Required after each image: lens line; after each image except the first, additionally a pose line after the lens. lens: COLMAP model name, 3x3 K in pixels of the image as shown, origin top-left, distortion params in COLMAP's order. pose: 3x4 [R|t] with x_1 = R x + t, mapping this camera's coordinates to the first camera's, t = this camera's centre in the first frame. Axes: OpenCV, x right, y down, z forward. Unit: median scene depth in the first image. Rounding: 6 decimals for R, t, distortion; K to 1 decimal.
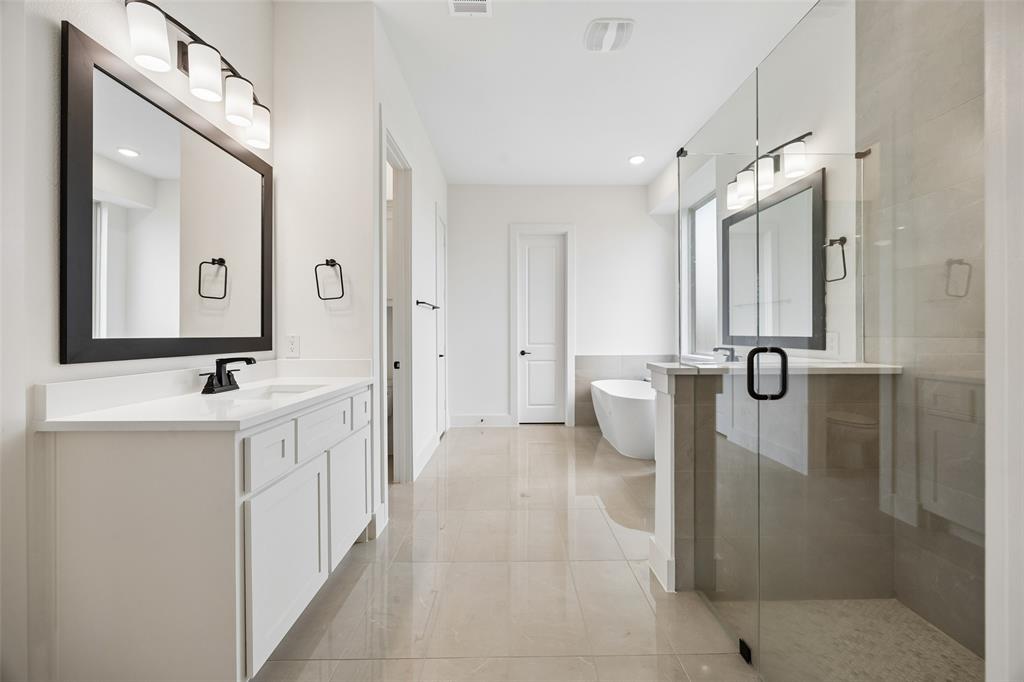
lens RADIAL K [[393.5, 0, 515.1], [0, 393.5, 334.0], [0, 0, 1]] dist [-0.001602, 0.000453]
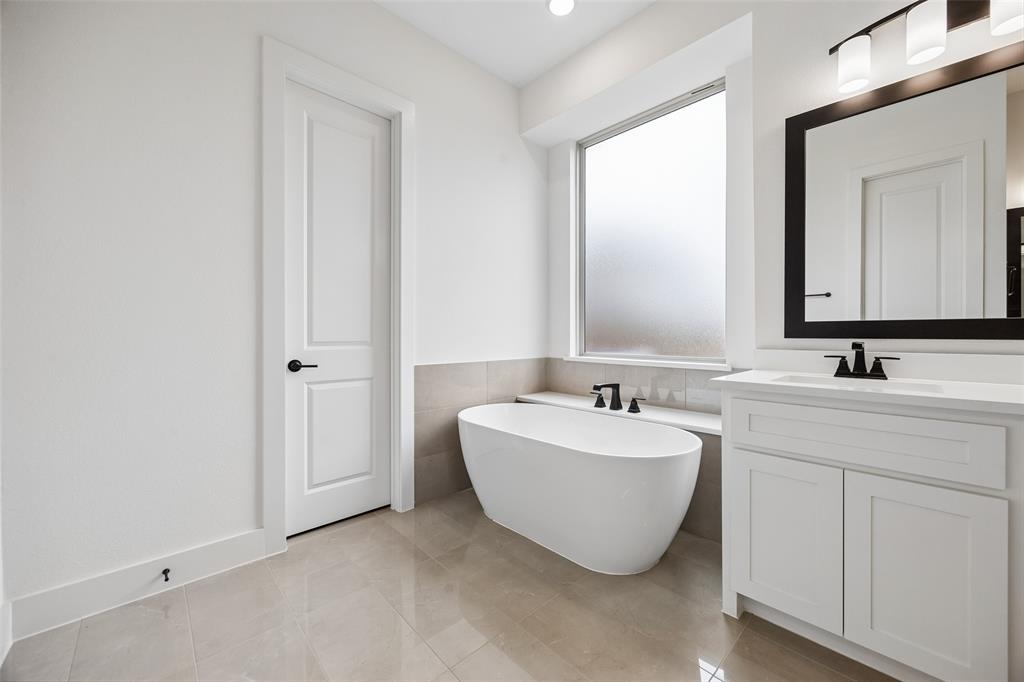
lens RADIAL K [[393.5, 0, 517.5], [0, 393.5, 333.7], [0, 0, 1]] dist [-0.001602, 0.000453]
pose [[0.731391, 0.004838, 0.681941, -0.108414], [-0.002248, 0.999987, -0.004684, 0.018113], [-0.681955, 0.001893, 0.731392, 0.631728]]
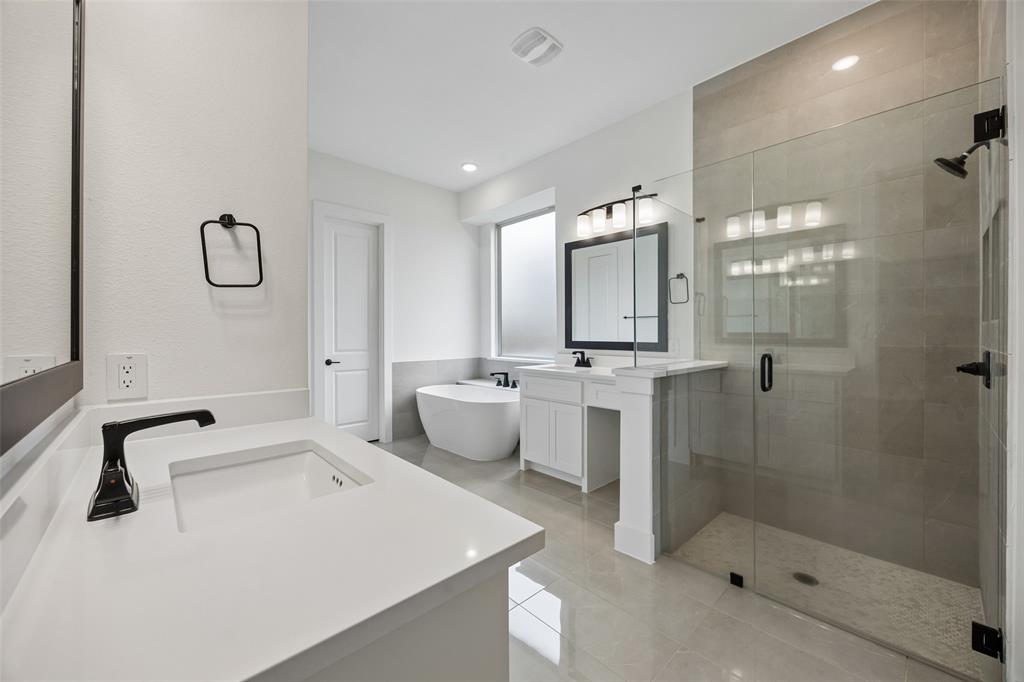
lens RADIAL K [[393.5, 0, 514.7], [0, 393.5, 334.5], [0, 0, 1]] dist [-0.001602, 0.000453]
pose [[0.738195, -0.000275, 0.674588, -0.287974], [0.000409, 1.000000, -0.000040, -0.011137], [-0.674588, 0.000305, 0.738195, 0.168845]]
